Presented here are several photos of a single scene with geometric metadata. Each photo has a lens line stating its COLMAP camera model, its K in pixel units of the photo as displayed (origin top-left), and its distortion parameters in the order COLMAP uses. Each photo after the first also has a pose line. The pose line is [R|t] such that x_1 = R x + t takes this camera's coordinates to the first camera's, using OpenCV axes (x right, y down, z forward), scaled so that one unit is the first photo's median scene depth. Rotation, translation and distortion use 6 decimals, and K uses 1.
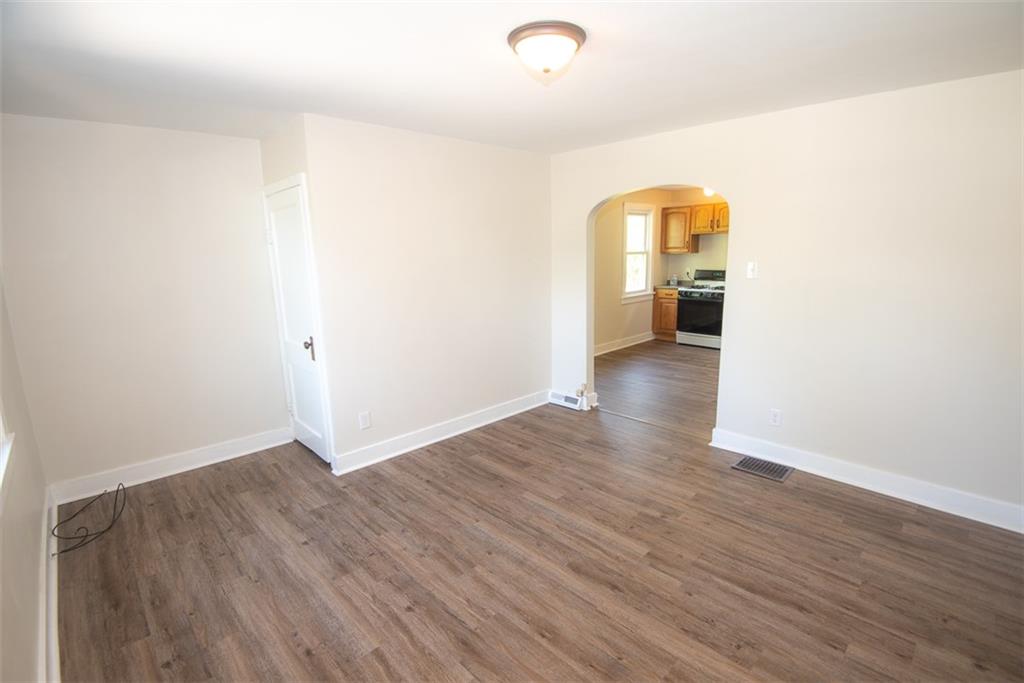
lens RADIAL K [[473.4, 0, 517.5], [0, 473.4, 334.7], [0, 0, 1]] dist [-0.036983, -0.003897]
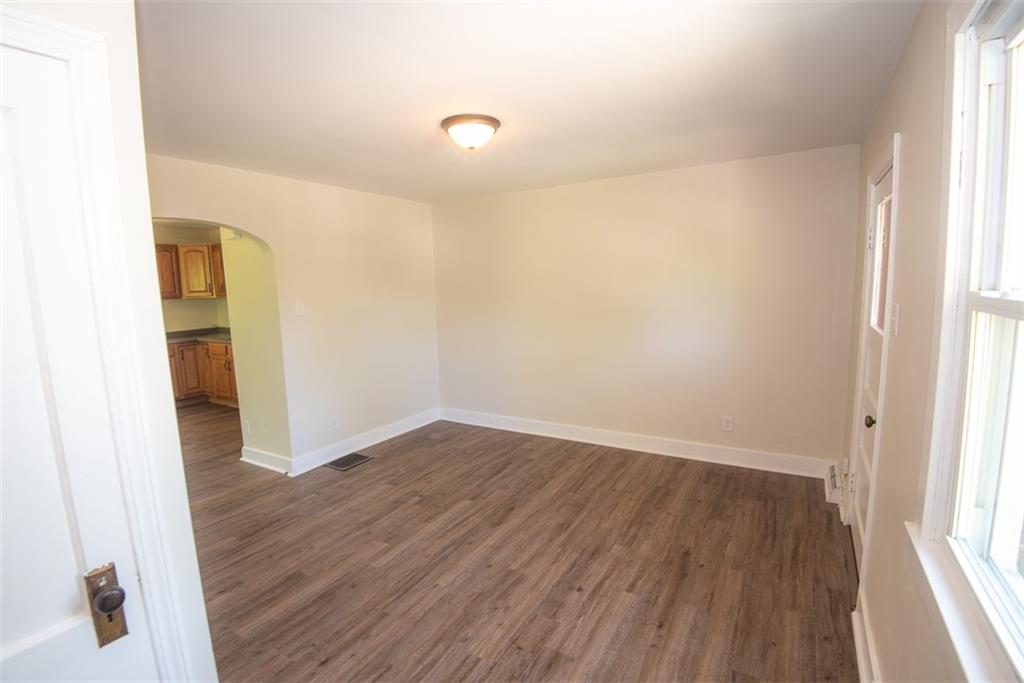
lens RADIAL K [[473.4, 0, 517.1], [0, 473.4, 343.5], [0, 0, 1]] dist [-0.036983, -0.003897]
pose [[-0.253196, -0.104497, 0.961755, -1.088133], [0.209754, 0.964570, 0.160023, -0.177714], [-0.944402, 0.242249, -0.222307, 1.114322]]
